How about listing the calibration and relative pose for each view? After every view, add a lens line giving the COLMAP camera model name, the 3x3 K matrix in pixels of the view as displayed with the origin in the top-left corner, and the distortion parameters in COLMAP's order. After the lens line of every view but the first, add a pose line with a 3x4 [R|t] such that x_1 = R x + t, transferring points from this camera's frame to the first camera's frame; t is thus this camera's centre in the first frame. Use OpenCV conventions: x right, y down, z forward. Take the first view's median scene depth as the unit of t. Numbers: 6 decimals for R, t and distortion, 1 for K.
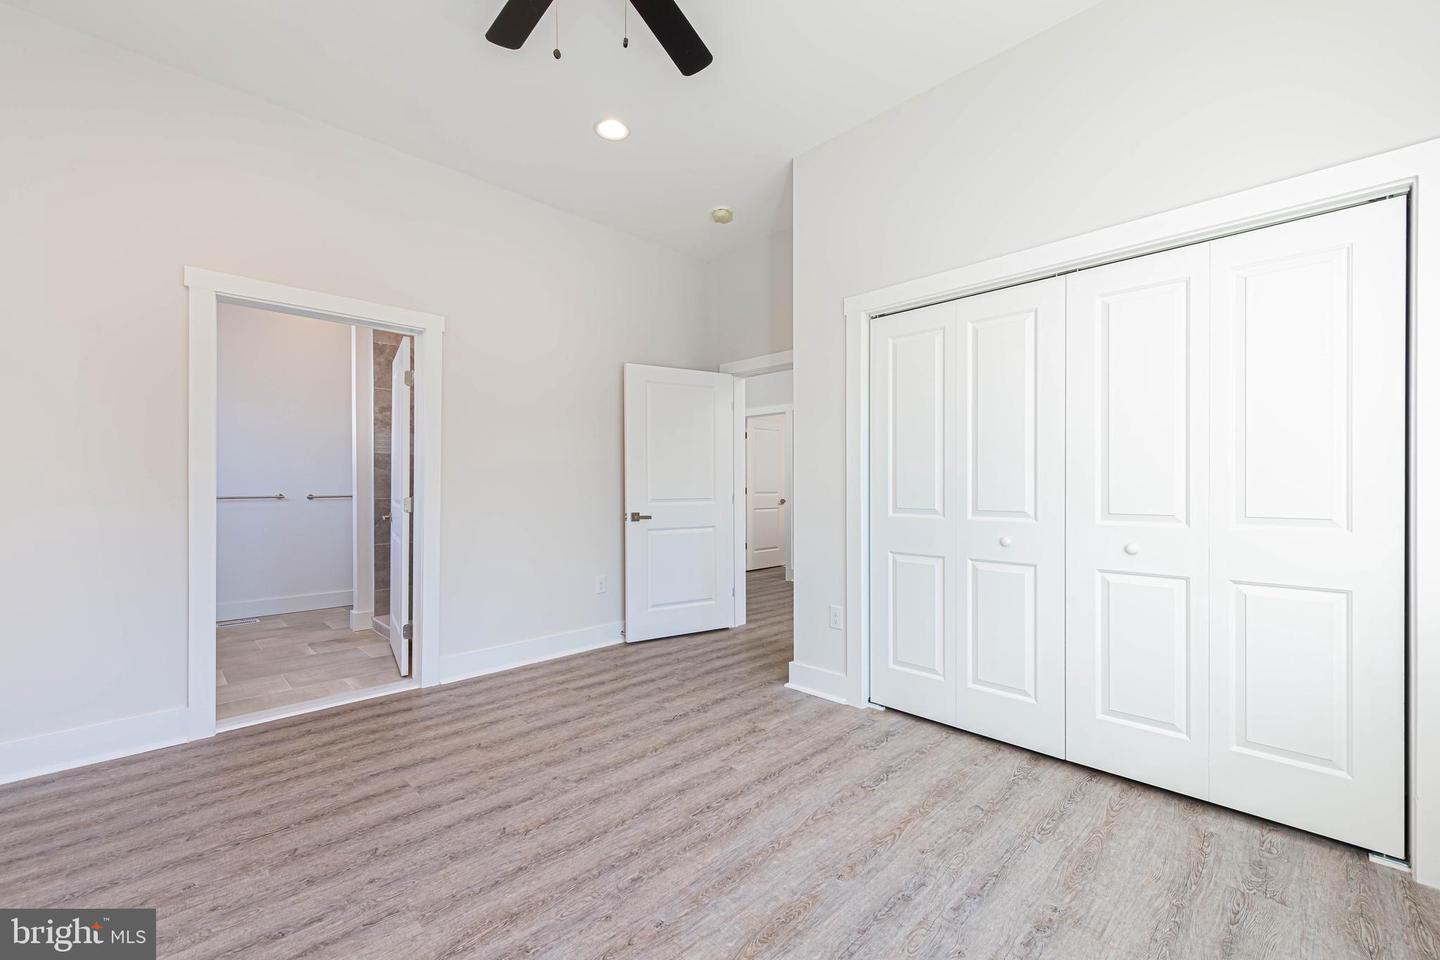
lens RADIAL K [[571.8, 0, 717.4], [0, 571.8, 480.3], [0, 0, 1]] dist [0.002635, -0.000018]
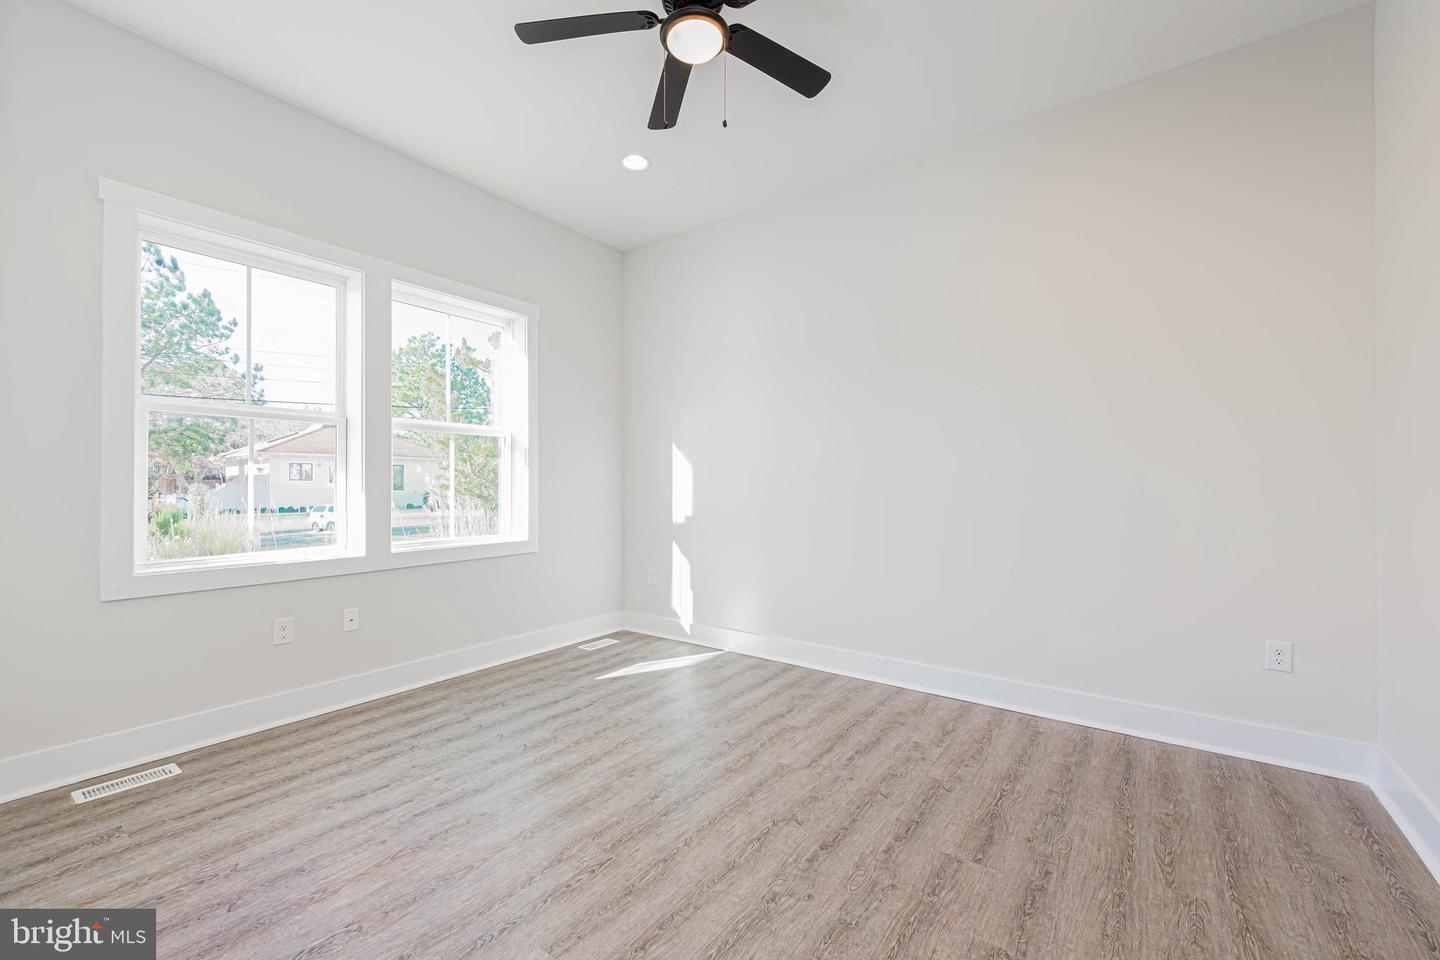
lens RADIAL K [[571.8, 0, 717.4], [0, 571.8, 480.3], [0, 0, 1]] dist [0.002635, -0.000018]
pose [[-0.986173, 0.000277, -0.165719, -0.059998], [0.001878, 0.999953, -0.009503, 0.007934], [0.165708, -0.009682, -0.986127, 1.988504]]
